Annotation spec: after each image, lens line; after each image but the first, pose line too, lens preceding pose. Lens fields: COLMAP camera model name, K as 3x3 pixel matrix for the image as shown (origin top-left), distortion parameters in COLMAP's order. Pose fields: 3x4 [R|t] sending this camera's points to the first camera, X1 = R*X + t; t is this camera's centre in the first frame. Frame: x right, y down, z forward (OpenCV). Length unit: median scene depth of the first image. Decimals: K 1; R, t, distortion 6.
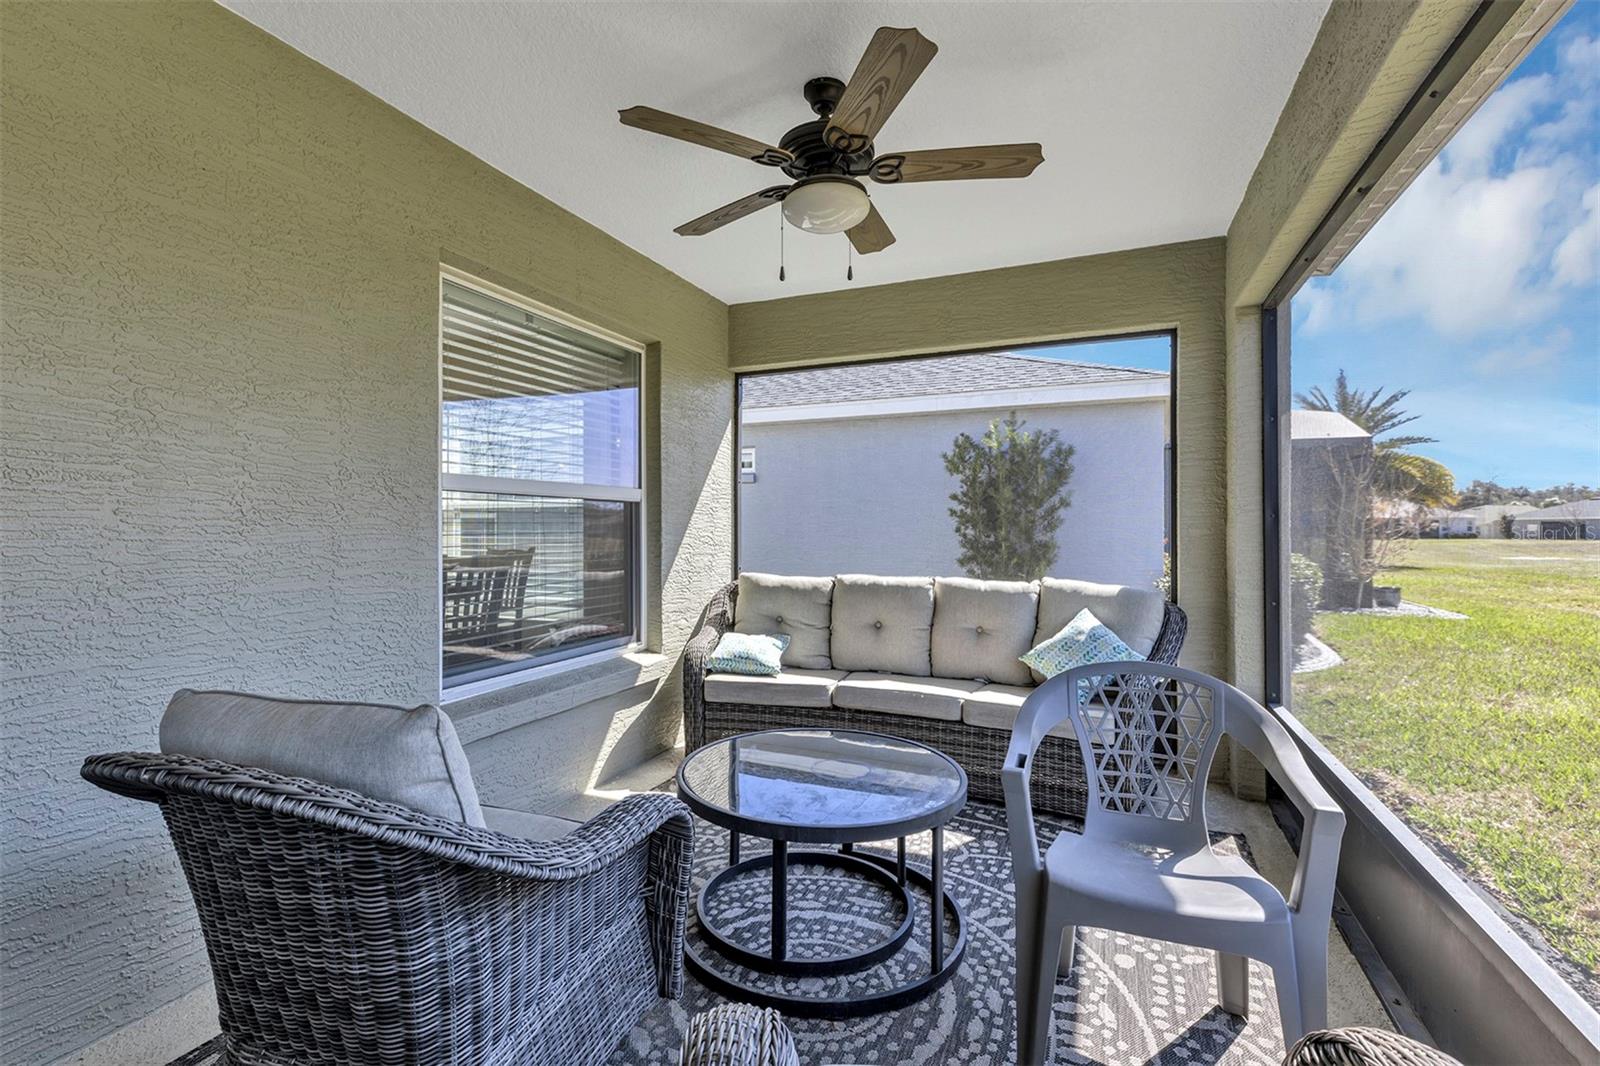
lens RADIAL K [[731.8, 0, 795.3], [0, 731.8, 538.1], [0, 0, 1]] dist [0.004495, -0.000800]
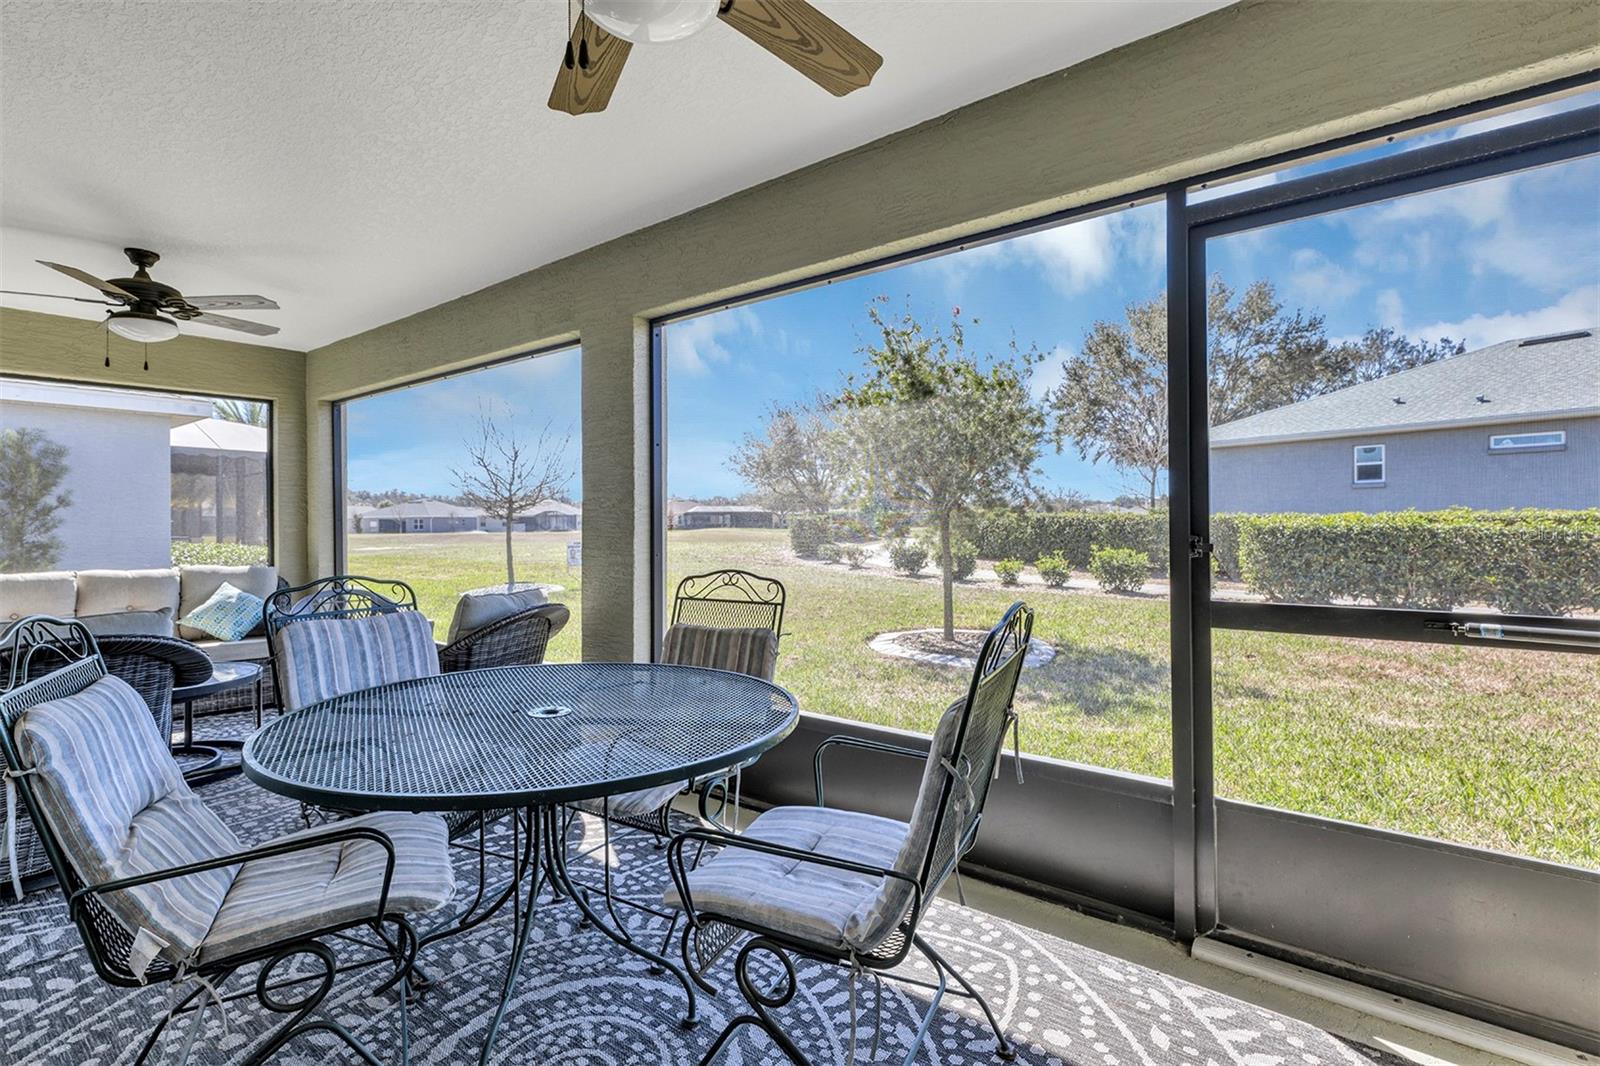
lens RADIAL K [[731.8, 0, 799.0], [0, 731.8, 521.3], [0, 0, 1]] dist [0.004495, -0.000800]
pose [[0.252759, -0.001604, 0.967528, -0.562697], [0.020171, 0.999790, -0.003612, 0.000715], [-0.967319, 0.020429, 0.252738, -0.379229]]
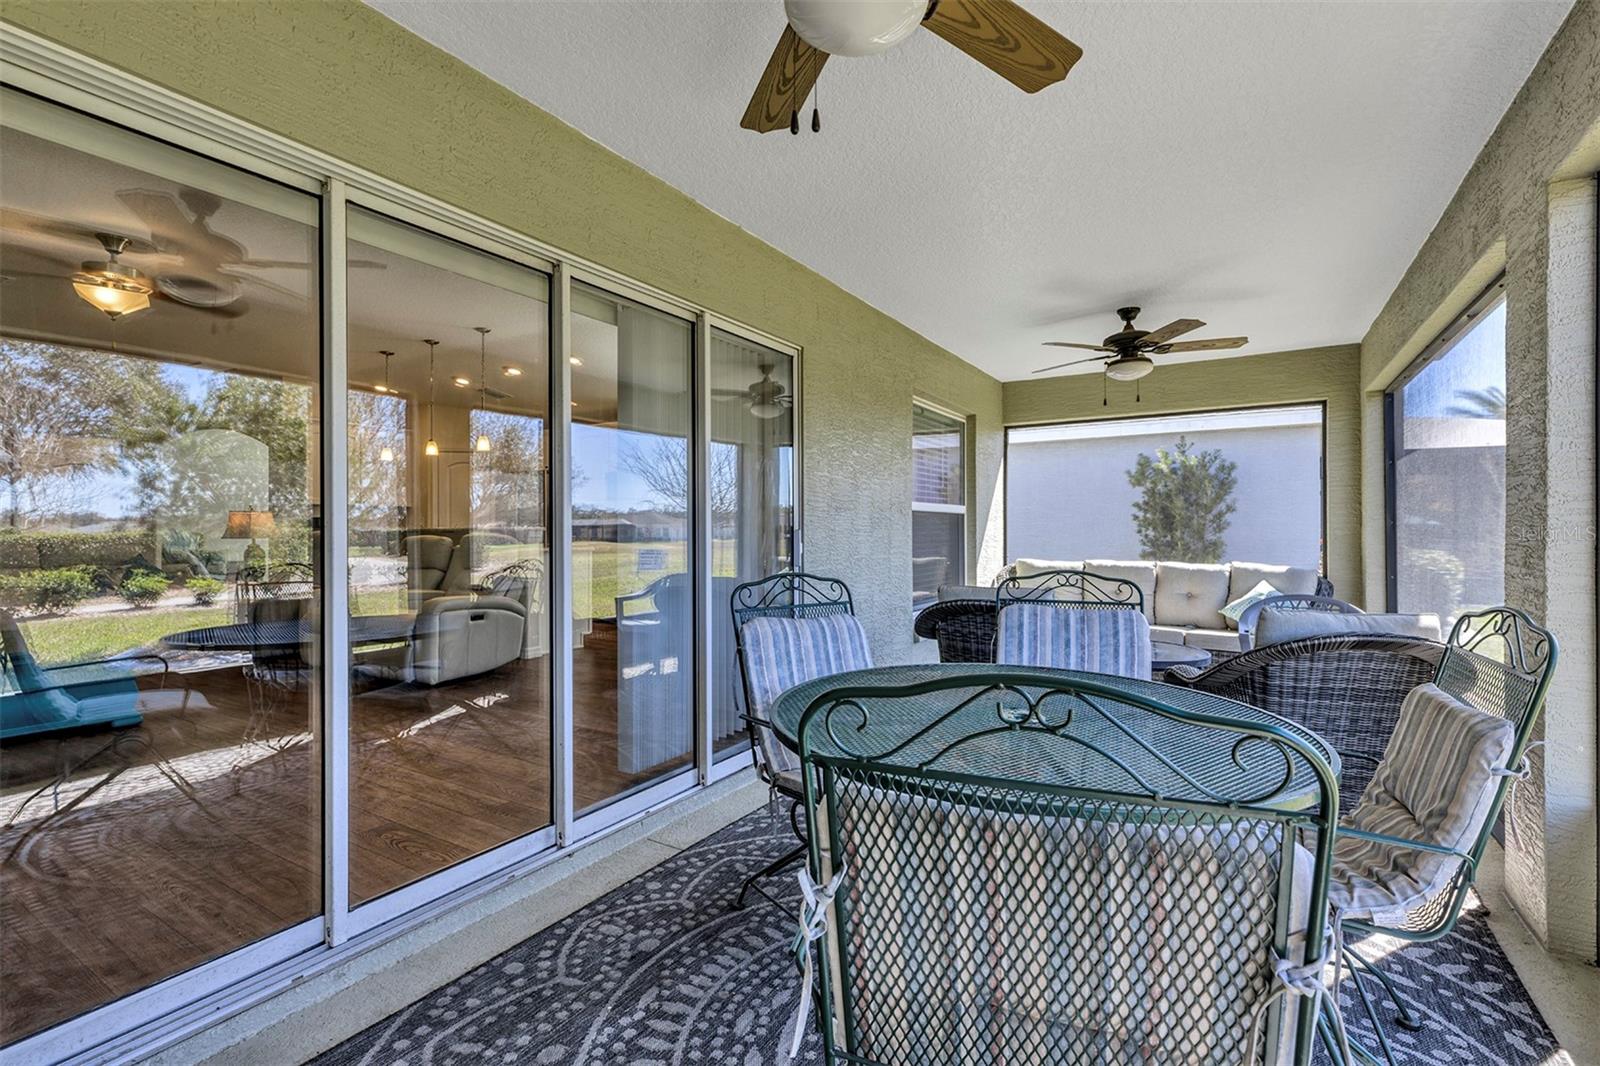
lens RADIAL K [[731.8, 0, 799.5], [0, 731.8, 533.5], [0, 0, 1]] dist [0.004495, -0.000800]
pose [[0.988982, 0.001380, -0.148028, -0.274912], [-0.002539, 0.999968, -0.007642, 0.006398], [0.148012, 0.007934, 0.988954, -0.545000]]
